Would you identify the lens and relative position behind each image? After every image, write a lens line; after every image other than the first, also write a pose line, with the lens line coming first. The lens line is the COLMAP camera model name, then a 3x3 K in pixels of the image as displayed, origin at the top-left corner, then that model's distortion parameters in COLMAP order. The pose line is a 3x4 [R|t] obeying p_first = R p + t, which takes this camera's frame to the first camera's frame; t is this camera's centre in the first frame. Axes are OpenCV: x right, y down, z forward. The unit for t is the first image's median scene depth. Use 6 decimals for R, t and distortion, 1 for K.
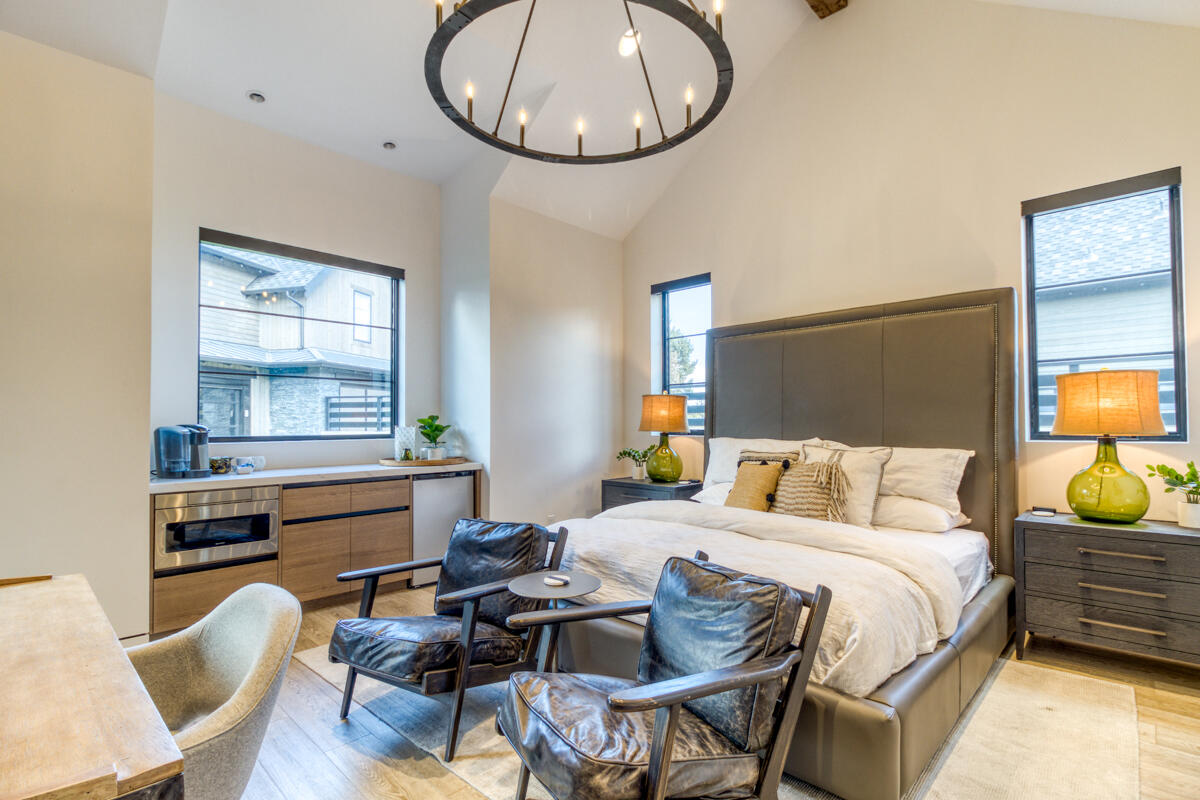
lens RADIAL K [[511.8, 0, 621.2], [0, 511.8, 409.5], [0, 0, 1]] dist [-0.000079, -0.000078]
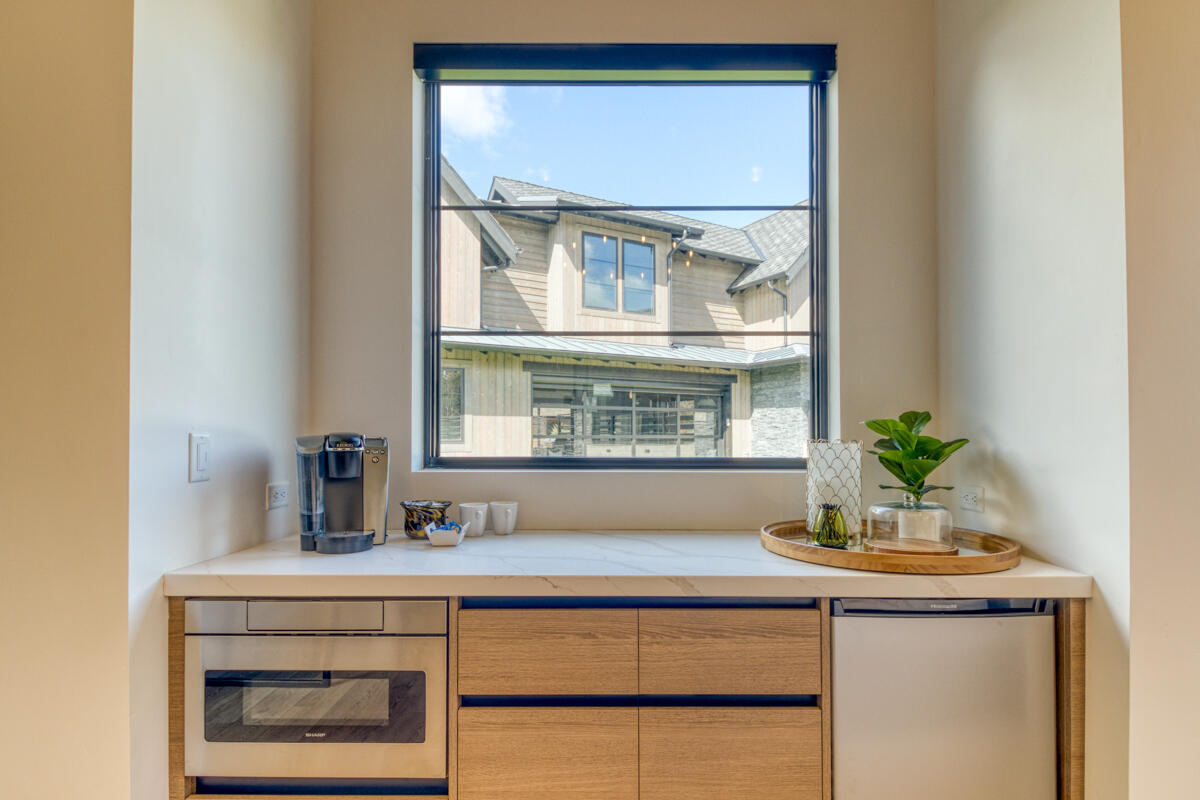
lens RADIAL K [[589.8, 0, 619.9], [0, 589.8, 429.0], [0, 0, 1]] dist [-0.002342, -0.000393]
pose [[0.642239, -0.003138, -0.766498, -0.190114], [0.017029, 0.999803, 0.010175, 0.016779], [0.766315, -0.019587, 0.642166, 0.598283]]
